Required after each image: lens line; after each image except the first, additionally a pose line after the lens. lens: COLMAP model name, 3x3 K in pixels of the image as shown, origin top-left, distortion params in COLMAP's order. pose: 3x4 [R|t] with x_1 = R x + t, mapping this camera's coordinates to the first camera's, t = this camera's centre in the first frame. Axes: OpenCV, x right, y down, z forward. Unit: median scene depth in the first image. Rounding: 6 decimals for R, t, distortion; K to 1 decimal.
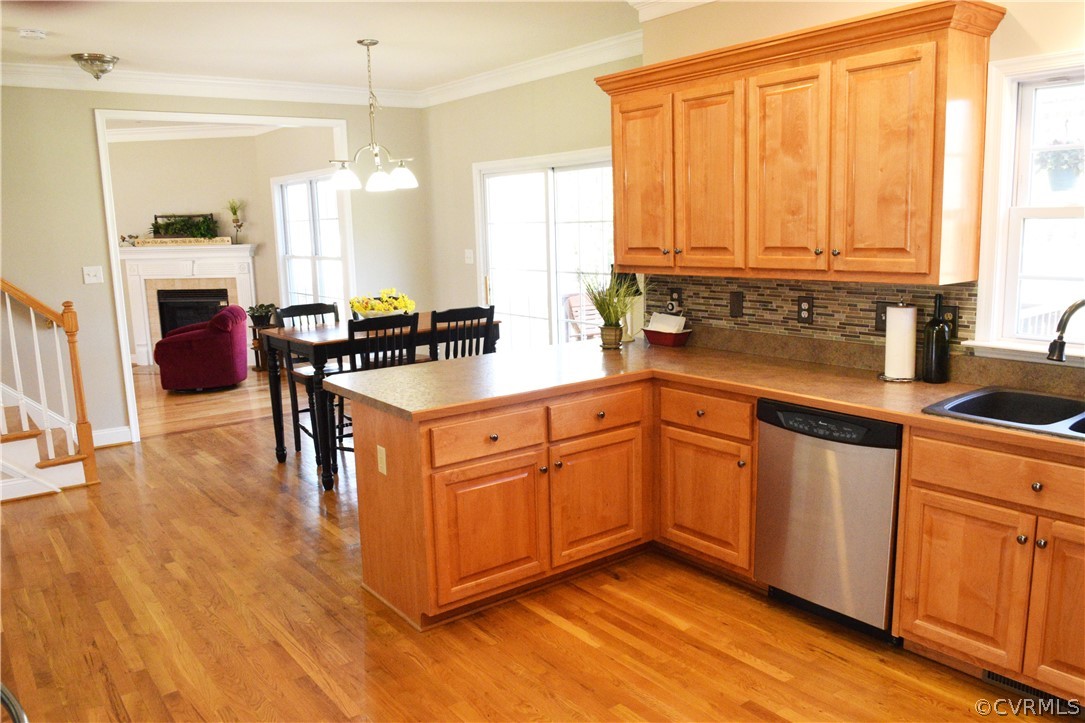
lens RADIAL K [[835.7, 0, 542.3], [0, 835.7, 365.4], [0, 0, 1]] dist [-0.034093, 0.010964]
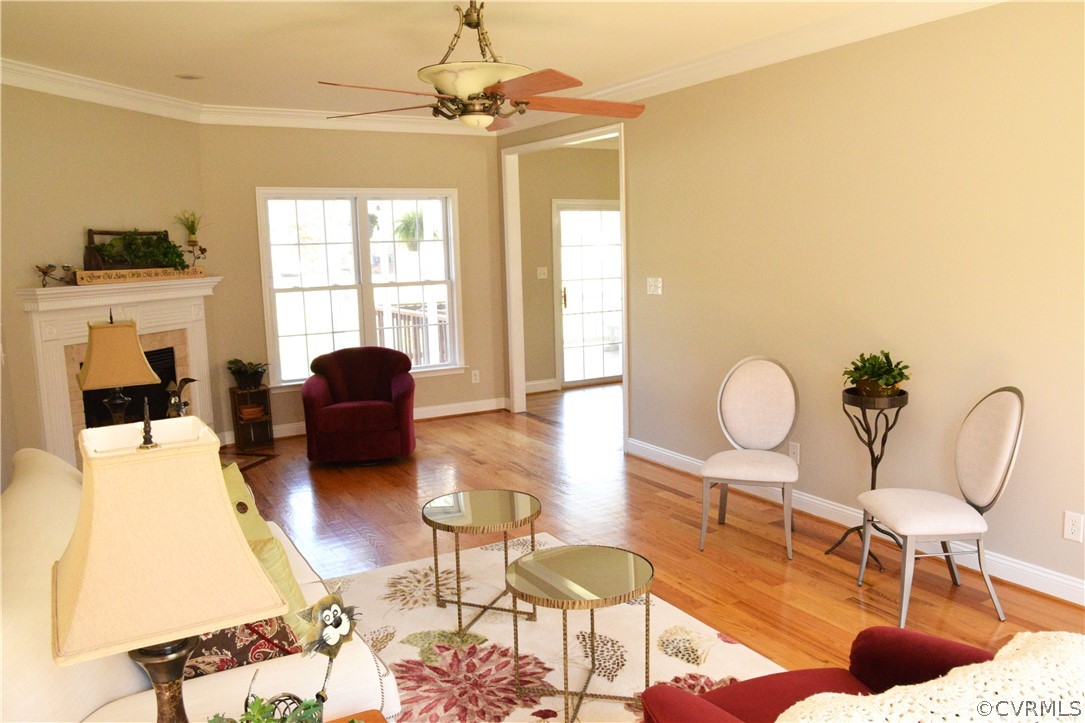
lens RADIAL K [[835.7, 0, 543.4], [0, 835.7, 367.8], [0, 0, 1]] dist [-0.034093, 0.010964]
pose [[0.127916, -0.126613, 0.983670, -1.004267], [0.182095, 0.977956, 0.102198, -0.091242], [-0.974925, 0.166049, 0.148151, 0.637296]]
